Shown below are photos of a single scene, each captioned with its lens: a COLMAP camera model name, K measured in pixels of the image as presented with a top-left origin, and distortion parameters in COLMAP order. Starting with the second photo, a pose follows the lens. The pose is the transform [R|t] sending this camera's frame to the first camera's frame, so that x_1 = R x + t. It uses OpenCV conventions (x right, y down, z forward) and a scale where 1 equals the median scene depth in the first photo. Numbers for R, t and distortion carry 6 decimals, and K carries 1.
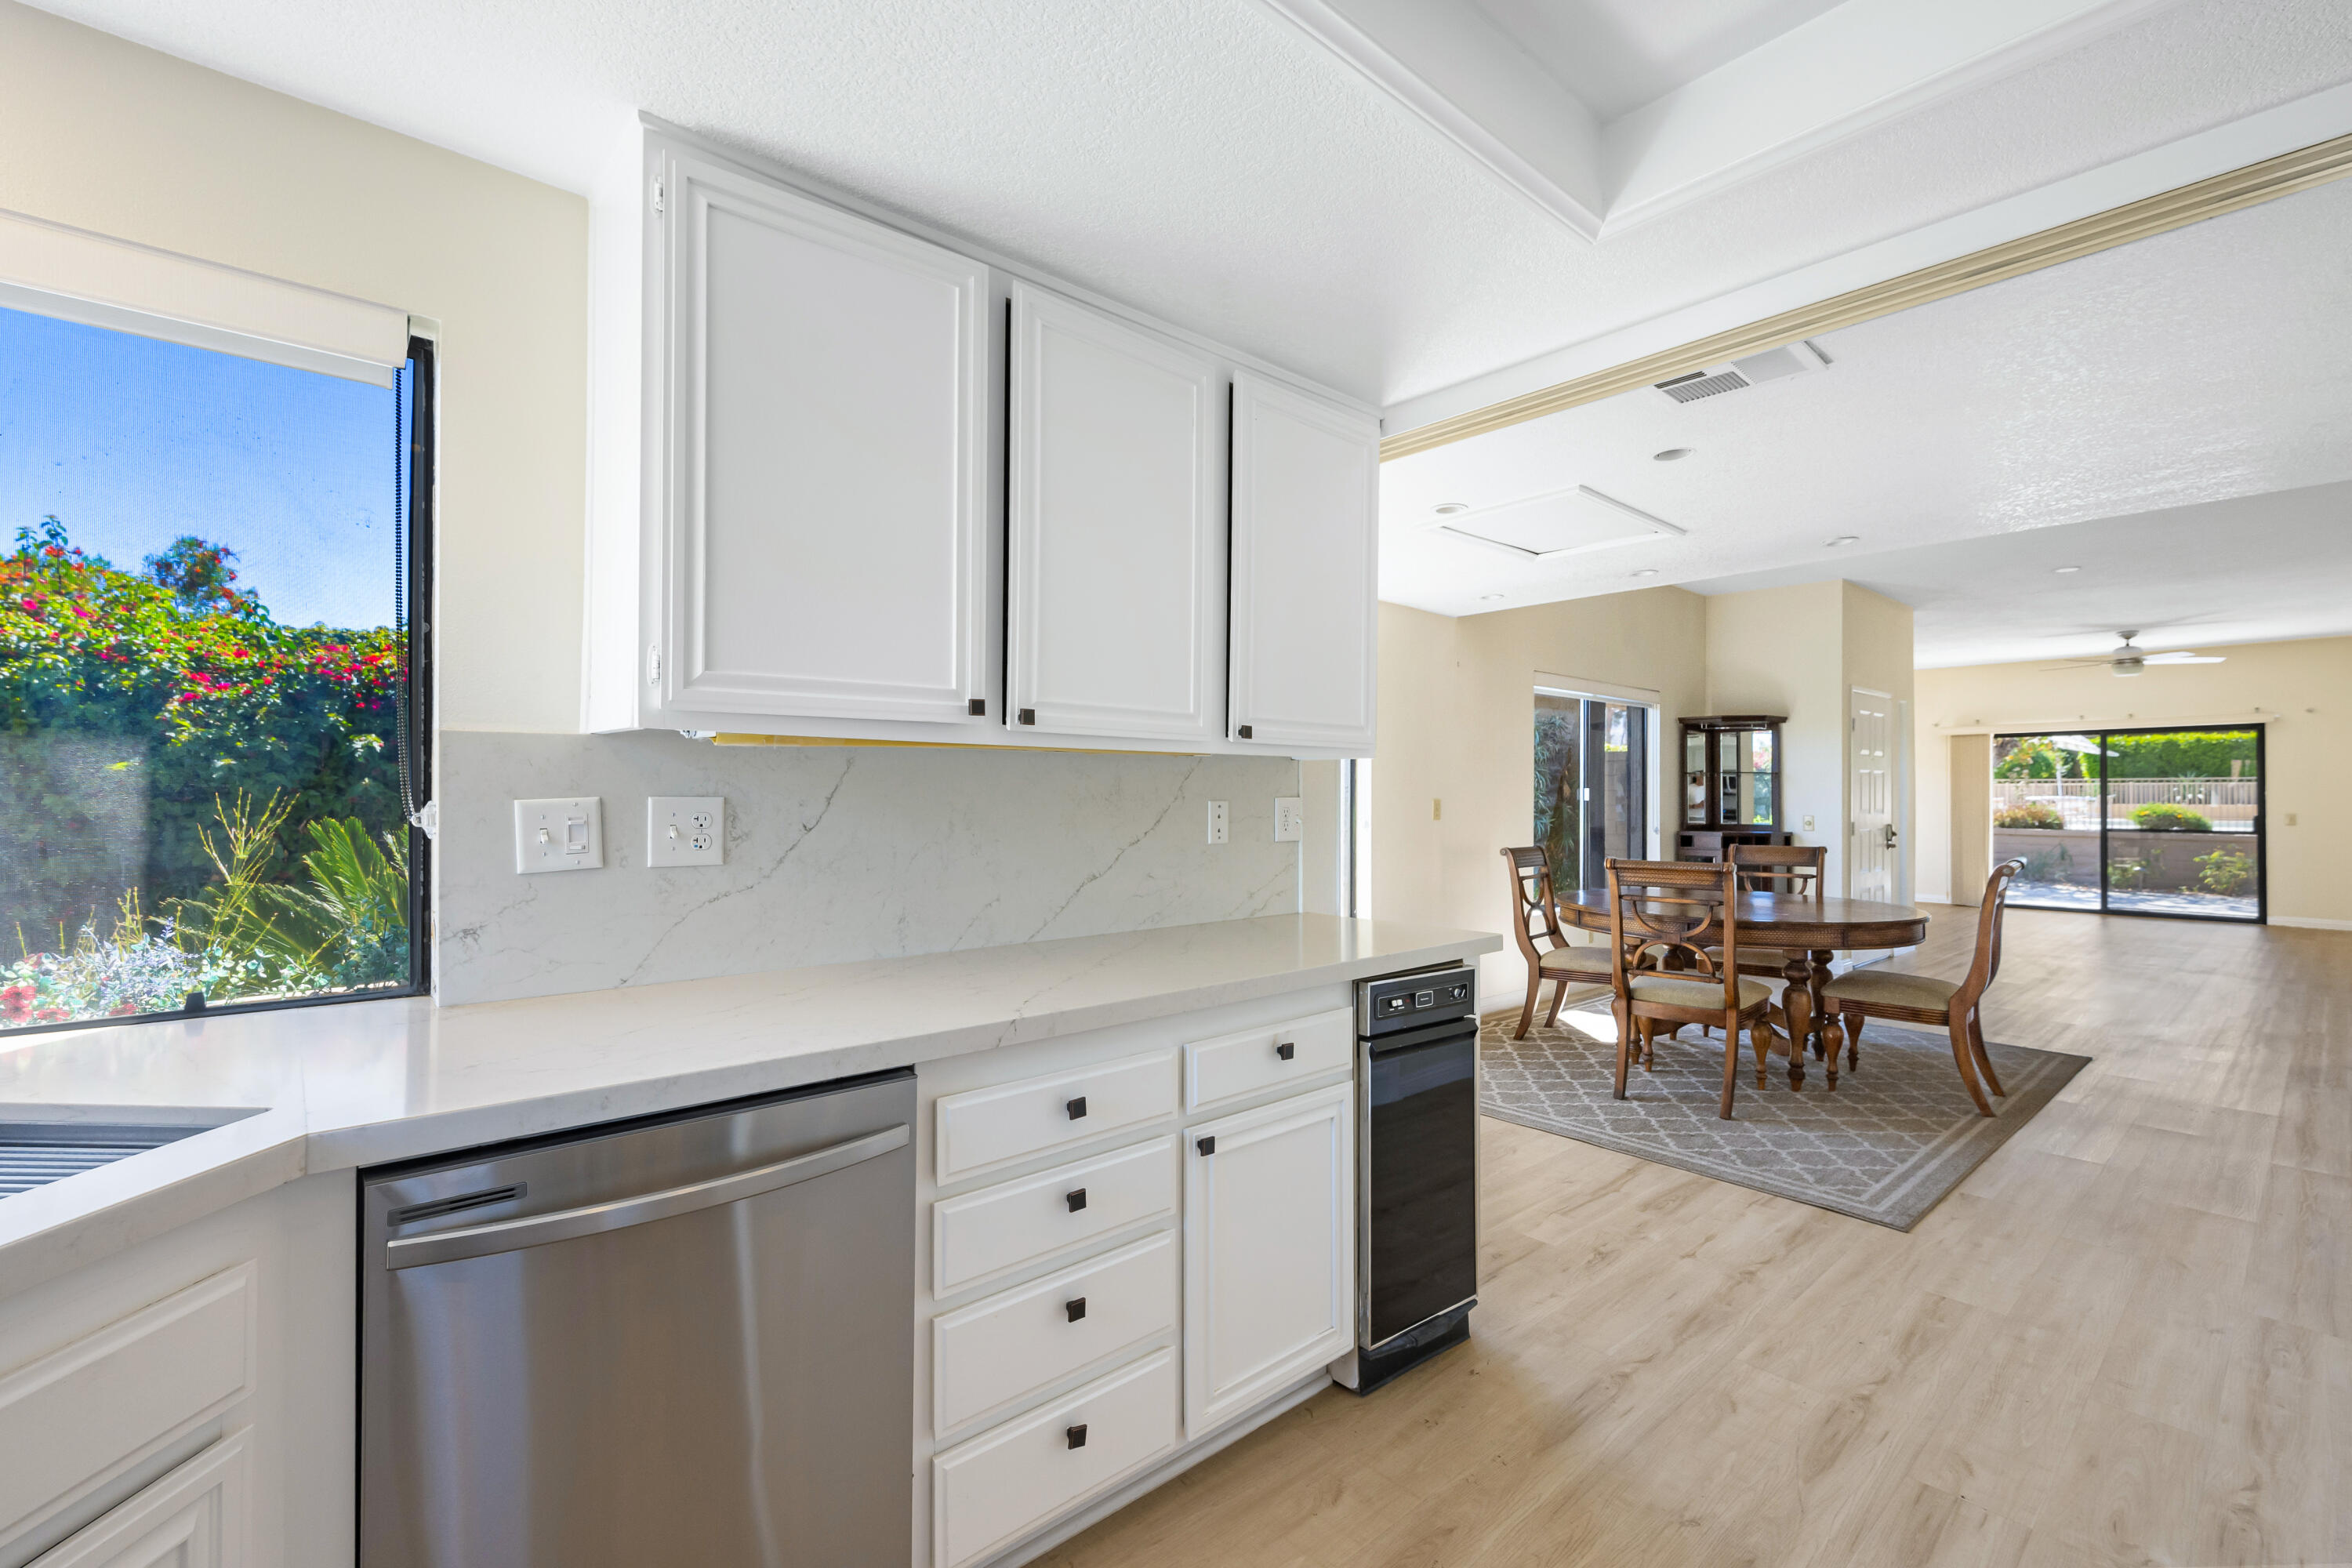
lens RADIAL K [[976.2, 0, 1197.1], [0, 976.2, 793.4], [0, 0, 1]] dist [-0.000125, -0.000216]
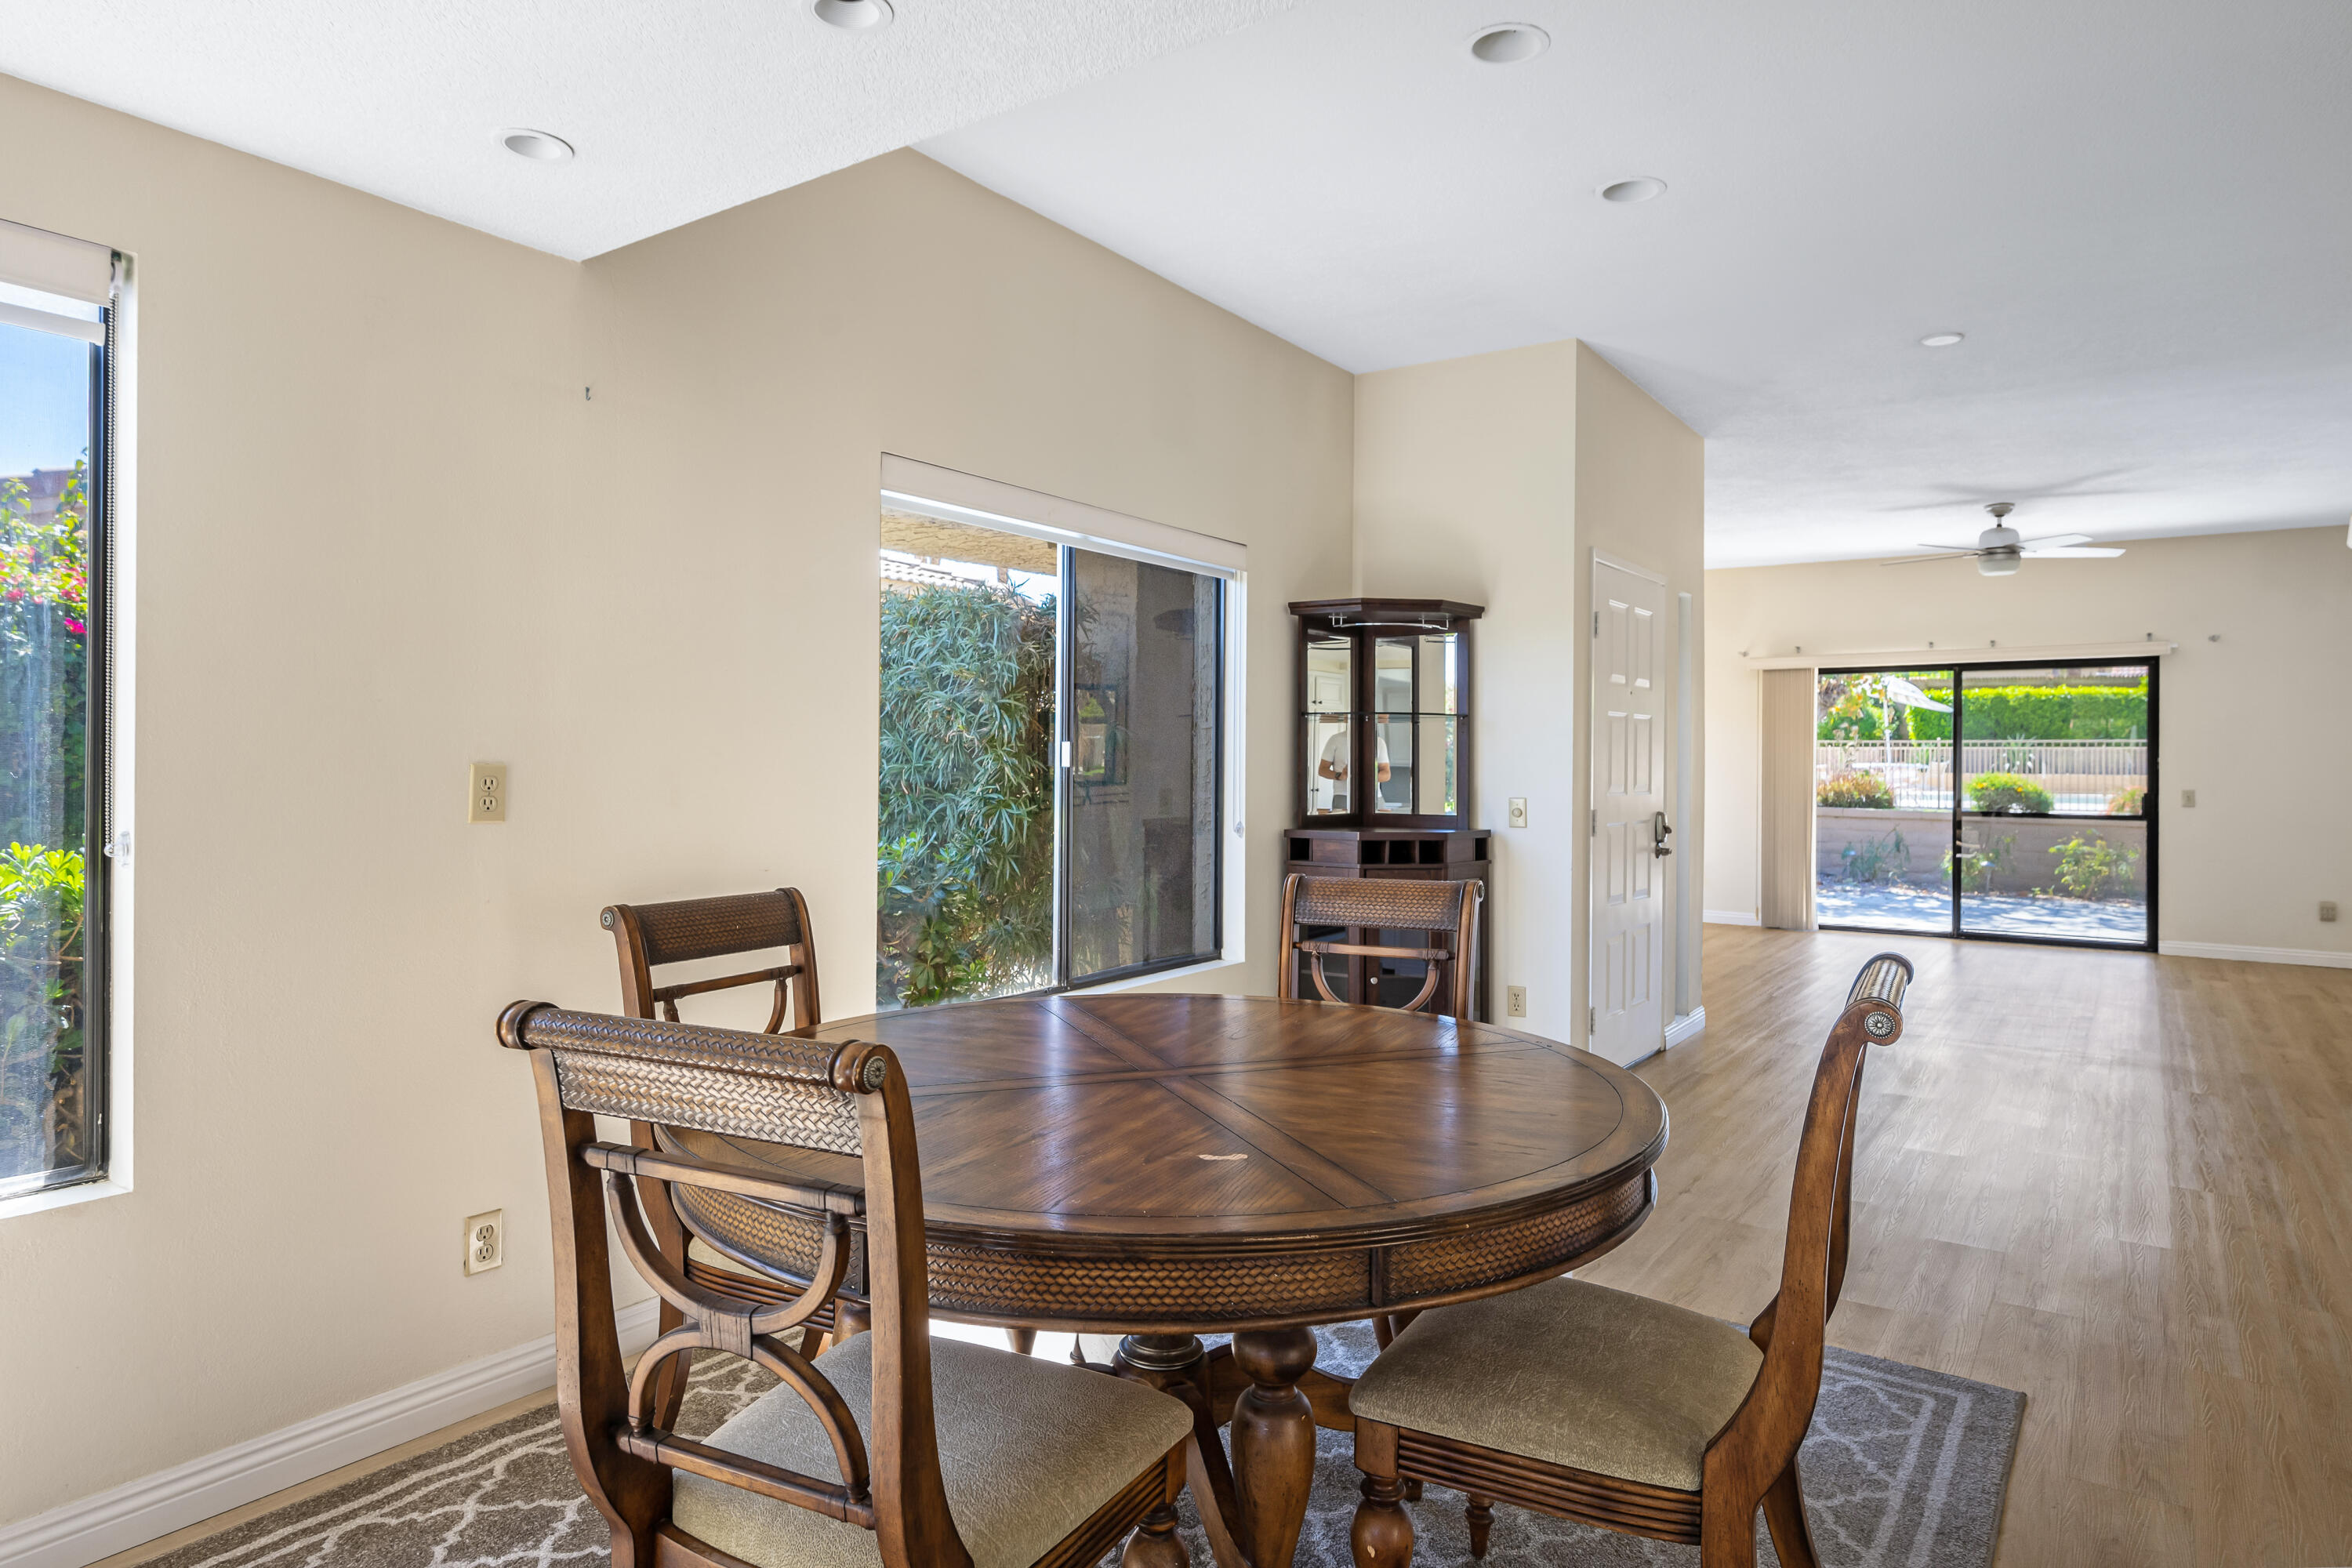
lens RADIAL K [[1348.7, 0, 1212.8], [0, 1348.7, 761.3], [0, 0, 1]] dist [0.003026, 0.001153]
pose [[0.965073, 0.004827, 0.261936, 0.206358], [-0.006081, 0.999974, 0.003977, 0.001048], [-0.261910, -0.005431, 0.965077, 0.256557]]
